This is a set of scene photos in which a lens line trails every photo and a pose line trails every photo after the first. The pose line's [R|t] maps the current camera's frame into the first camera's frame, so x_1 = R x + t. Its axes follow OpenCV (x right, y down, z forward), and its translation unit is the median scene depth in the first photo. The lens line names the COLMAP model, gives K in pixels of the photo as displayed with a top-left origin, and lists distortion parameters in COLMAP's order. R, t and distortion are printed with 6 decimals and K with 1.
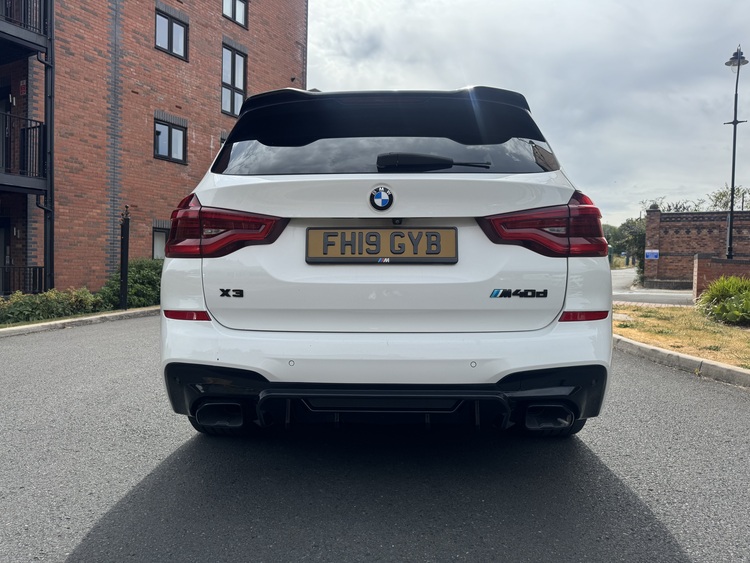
lens RADIAL K [[539.2, 0, 359.6], [0, 539.2, 280.7], [0, 0, 1]] dist [0.031092, -0.025834]
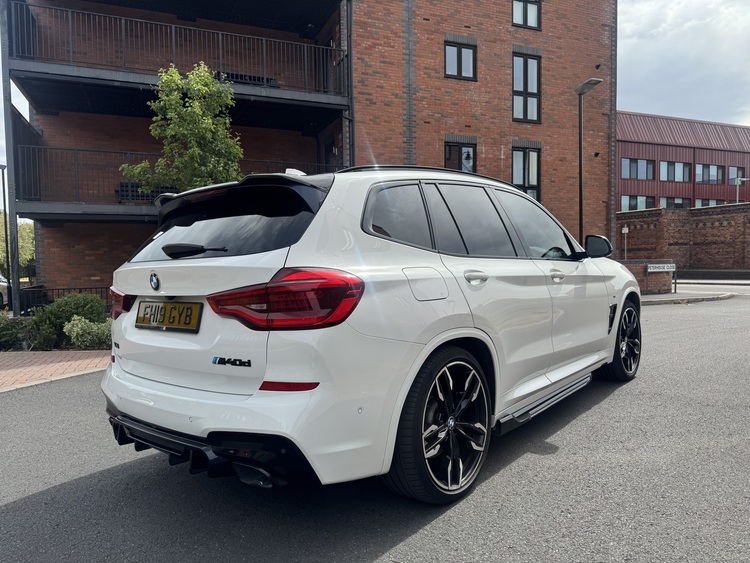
lens RADIAL K [[539.2, 0, 370.6], [0, 539.2, 281.7], [0, 0, 1]] dist [0.031092, -0.025834]
pose [[0.781520, -0.010886, -0.623786, 0.199777], [0.017212, 0.999843, 0.004116, -0.023448], [0.623643, -0.013954, 0.781585, 0.046712]]
